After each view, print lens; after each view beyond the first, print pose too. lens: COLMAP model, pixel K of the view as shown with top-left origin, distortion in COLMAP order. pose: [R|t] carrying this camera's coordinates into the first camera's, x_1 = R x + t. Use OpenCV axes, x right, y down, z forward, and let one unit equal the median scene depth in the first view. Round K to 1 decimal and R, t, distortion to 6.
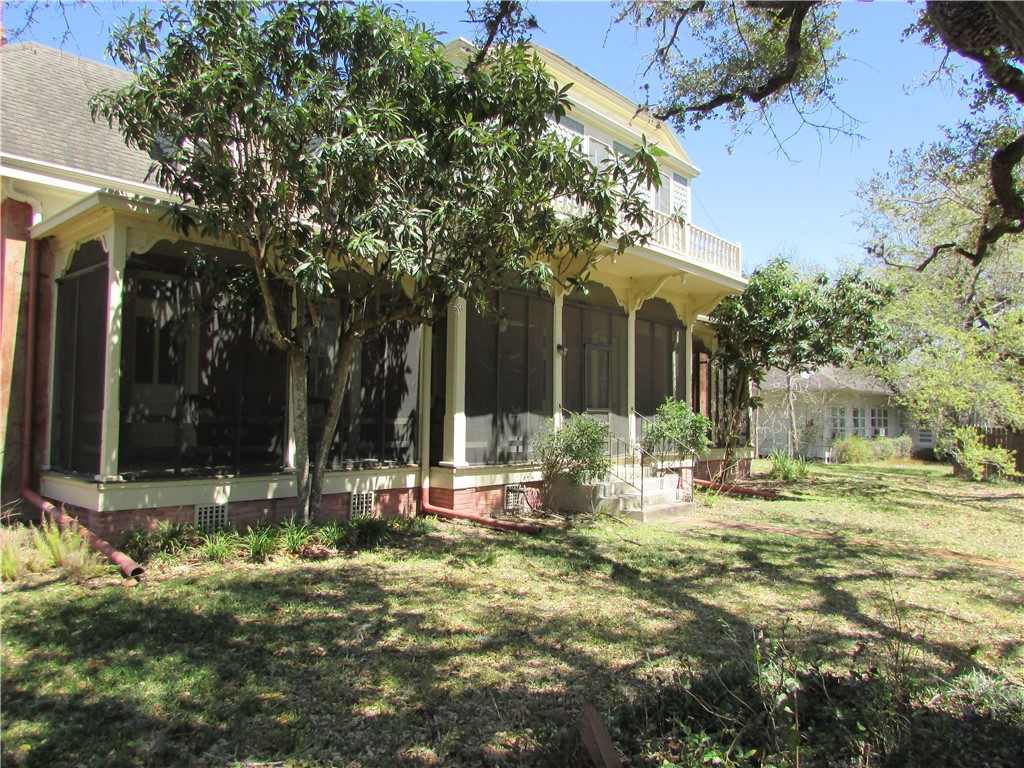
lens RADIAL K [[724.2, 0, 512.2], [0, 724.2, 384.0], [0, 0, 1]] dist [-0.020409, -0.005693]
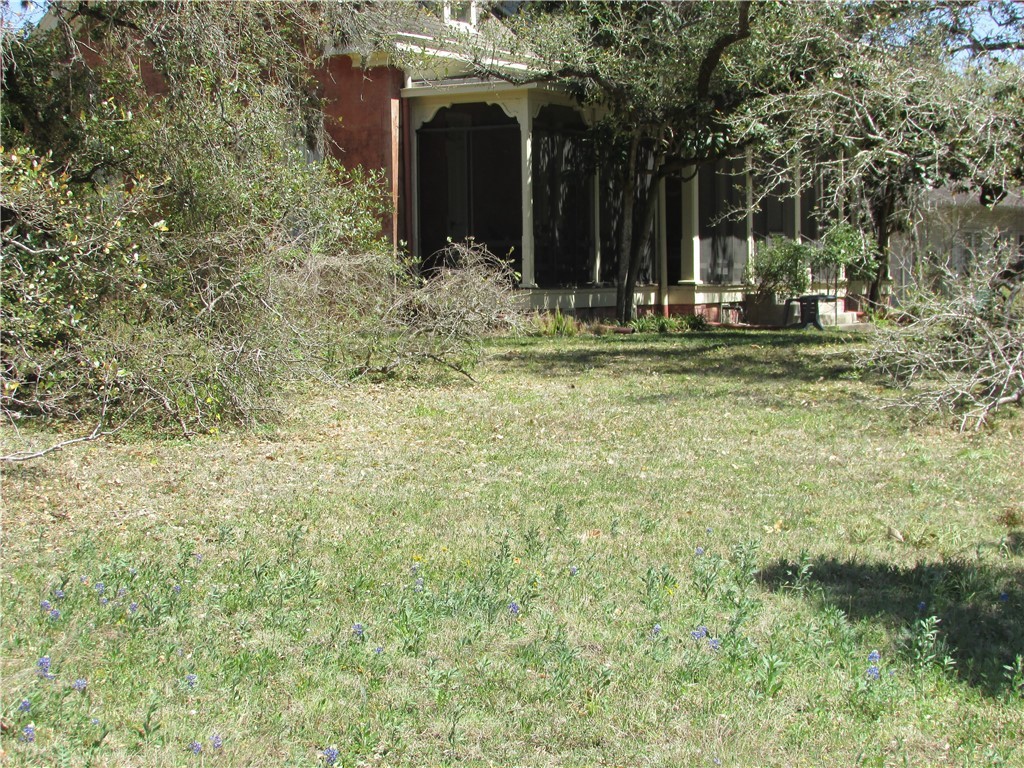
lens RADIAL K [[1978.2, 0, 511.9], [0, 1978.2, 383.9], [0, 0, 1]] dist [-0.031205, 0.000000]
pose [[0.977486, -0.034345, 0.208184, -0.982597], [0.013327, 0.994743, 0.101533, -0.047336], [-0.210577, -0.096473, 0.972805, -1.913264]]
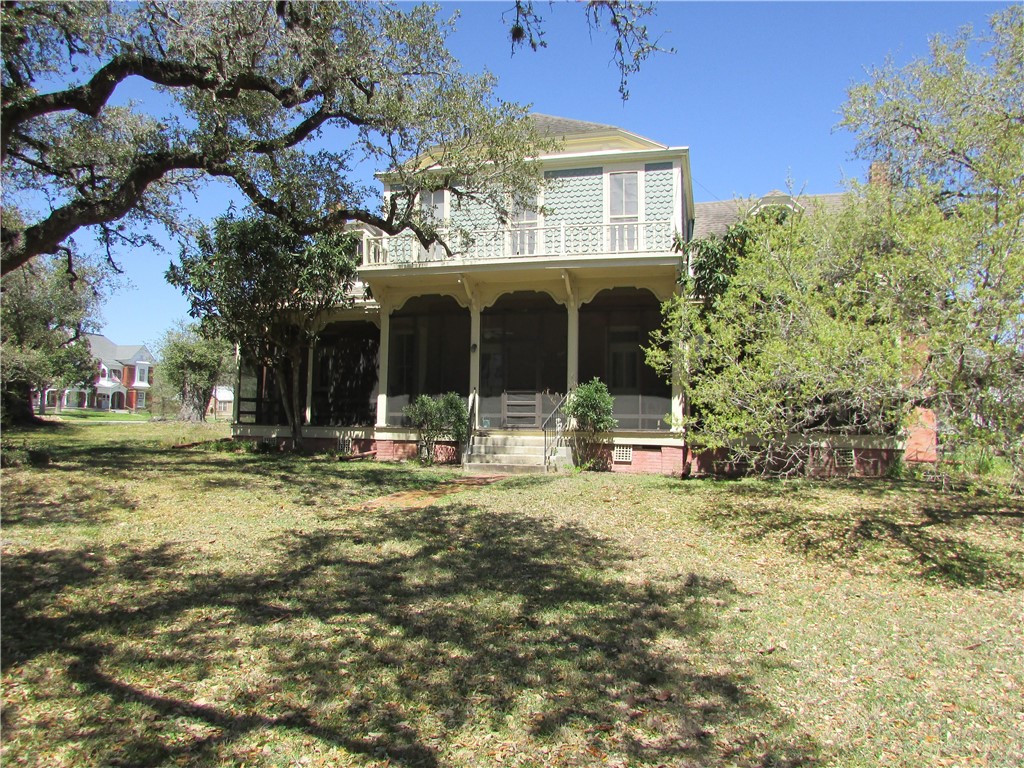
lens RADIAL K [[724.2, 0, 511.6], [0, 724.2, 384.4], [0, 0, 1]] dist [-0.020409, -0.005693]
pose [[0.506910, -0.014224, -0.861882, 1.487540], [0.037547, 0.999279, 0.005592, 0.019687], [0.861181, -0.035196, 0.507079, 0.421696]]
